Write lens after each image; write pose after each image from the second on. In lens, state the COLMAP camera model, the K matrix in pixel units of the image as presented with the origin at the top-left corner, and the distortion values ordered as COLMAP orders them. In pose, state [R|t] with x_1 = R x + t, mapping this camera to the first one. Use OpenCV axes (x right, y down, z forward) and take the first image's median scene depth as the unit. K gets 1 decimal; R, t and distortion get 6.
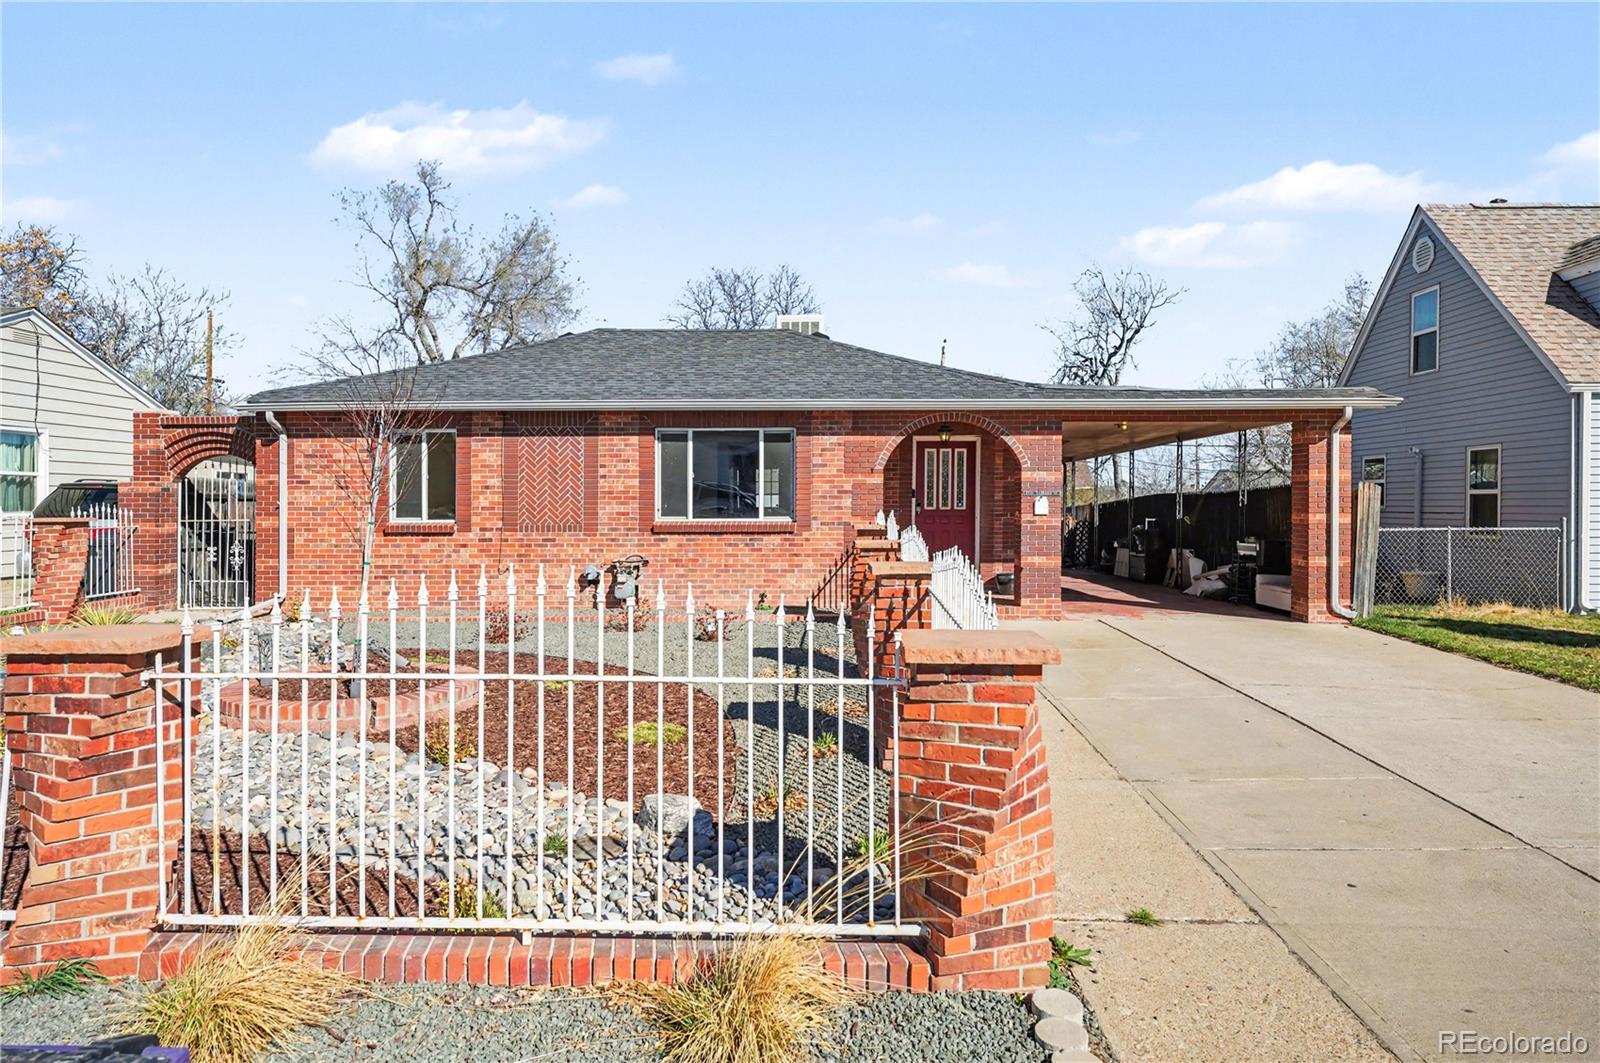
lens RADIAL K [[908.9, 0, 730.3], [0, 908.9, 486.6], [0, 0, 1]] dist [0.013953, 0.000674]
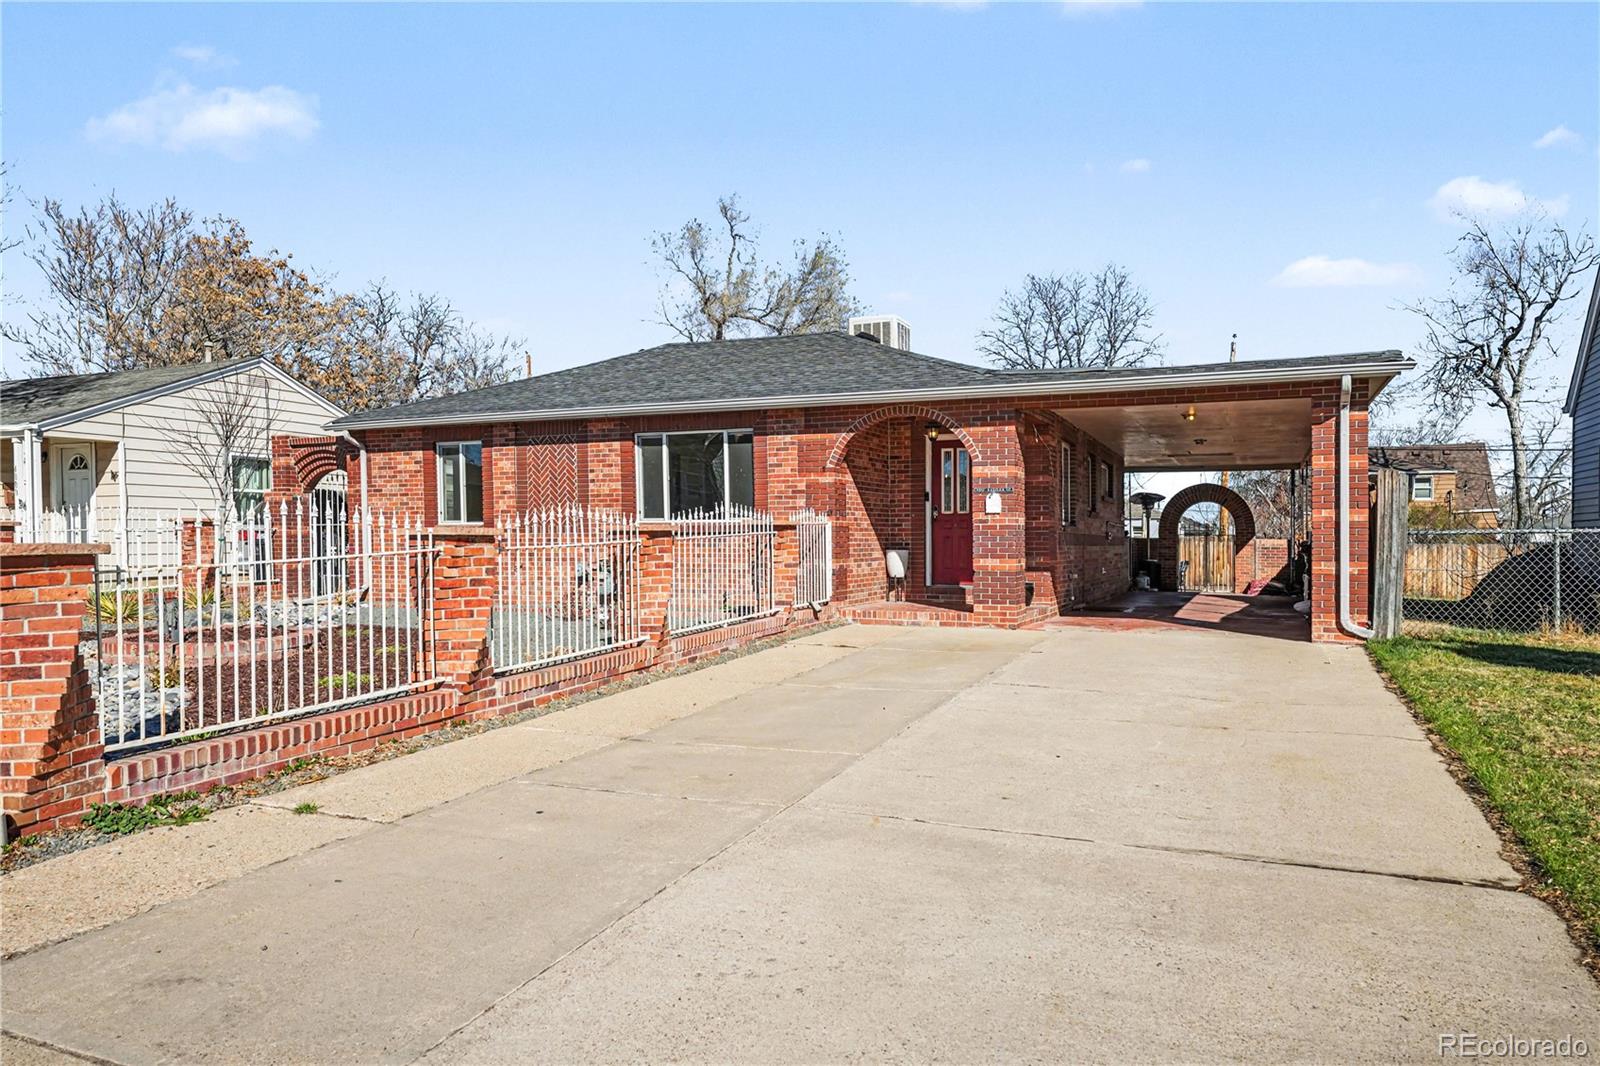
lens RADIAL K [[959.2, 0, 800.0], [0, 959.2, 533.0], [0, 0, 1]] dist [0.013161, 0.001631]
pose [[0.939565, 0.001502, -0.342368, 0.472143], [0.002852, 0.999921, 0.012214, 0.036955], [0.342359, -0.012452, 0.939487, 0.026837]]
